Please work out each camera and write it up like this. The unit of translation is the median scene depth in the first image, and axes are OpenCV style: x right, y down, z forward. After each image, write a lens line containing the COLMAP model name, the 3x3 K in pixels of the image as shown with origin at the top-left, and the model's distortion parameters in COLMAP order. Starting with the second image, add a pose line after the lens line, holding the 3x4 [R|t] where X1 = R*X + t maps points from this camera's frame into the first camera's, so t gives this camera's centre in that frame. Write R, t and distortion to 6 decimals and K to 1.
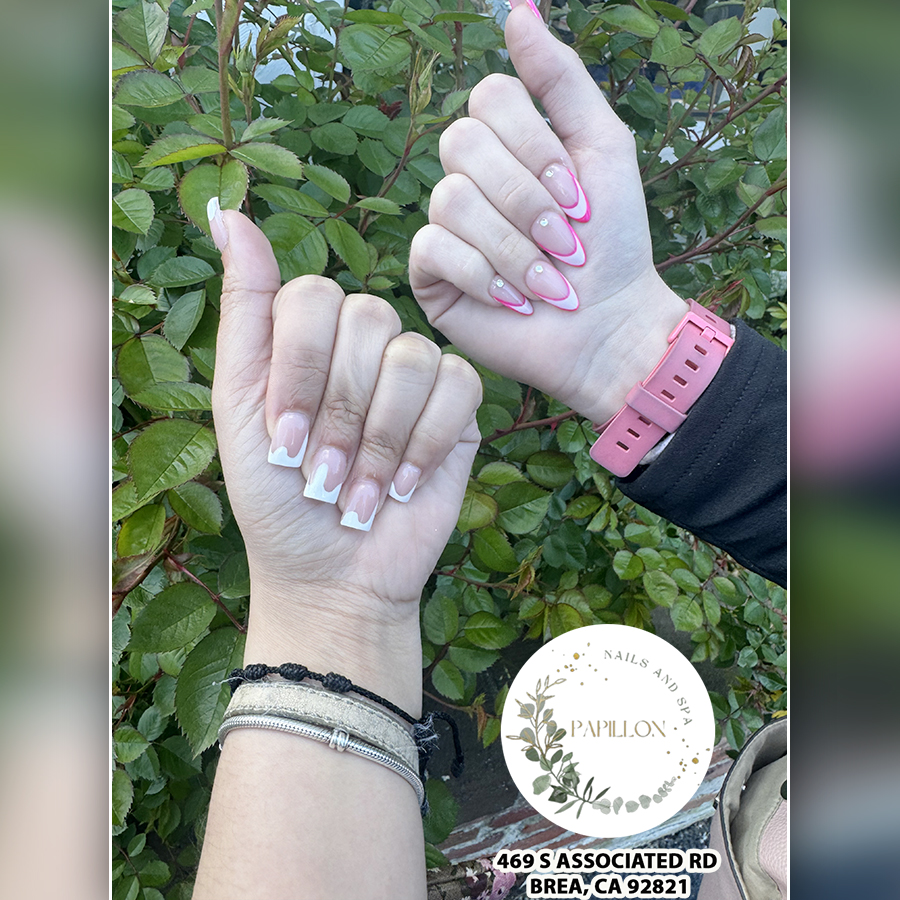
lens RADIAL K [[643.7, 0, 450.0], [0, 643.7, 450.0], [0, 0, 1]] dist [-0.105609, 0.000903]
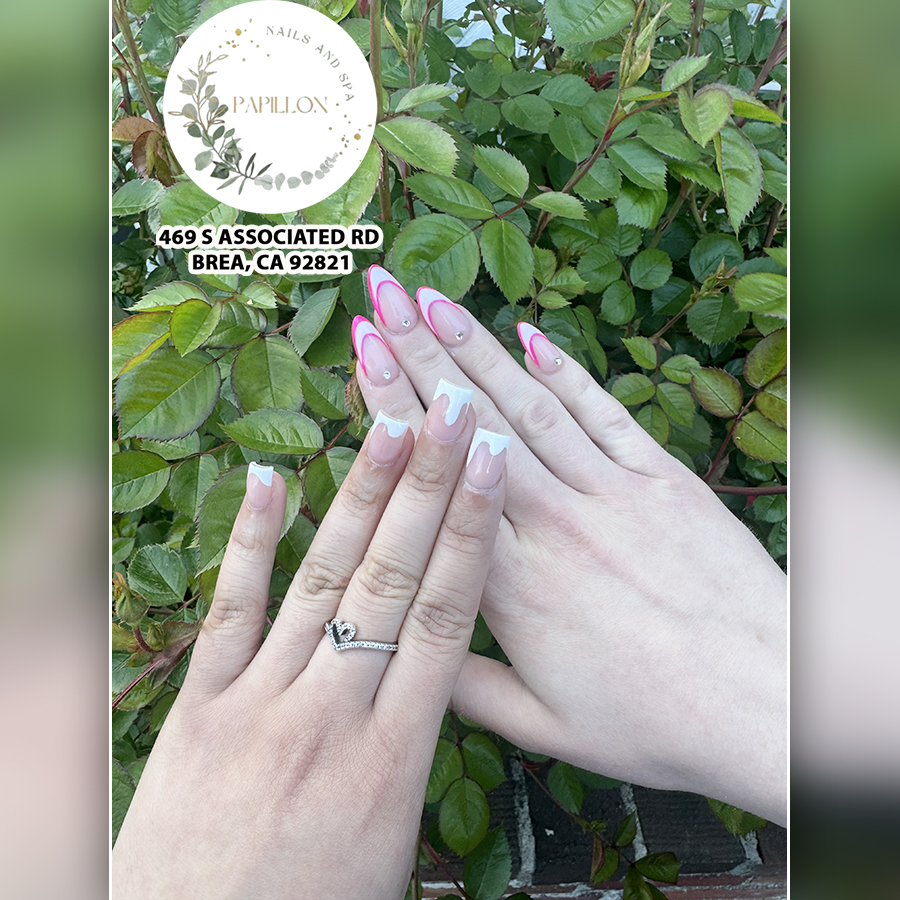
lens RADIAL K [[657.4, 0, 450.0], [0, 657.4, 450.0], [0, 0, 1]] dist [-0.094632, 0.002358]
pose [[0.958698, 0.146991, -0.243500, -0.007080], [-0.141200, 0.989125, 0.041169, -0.091688], [0.246903, -0.005087, 0.969027, 0.178461]]
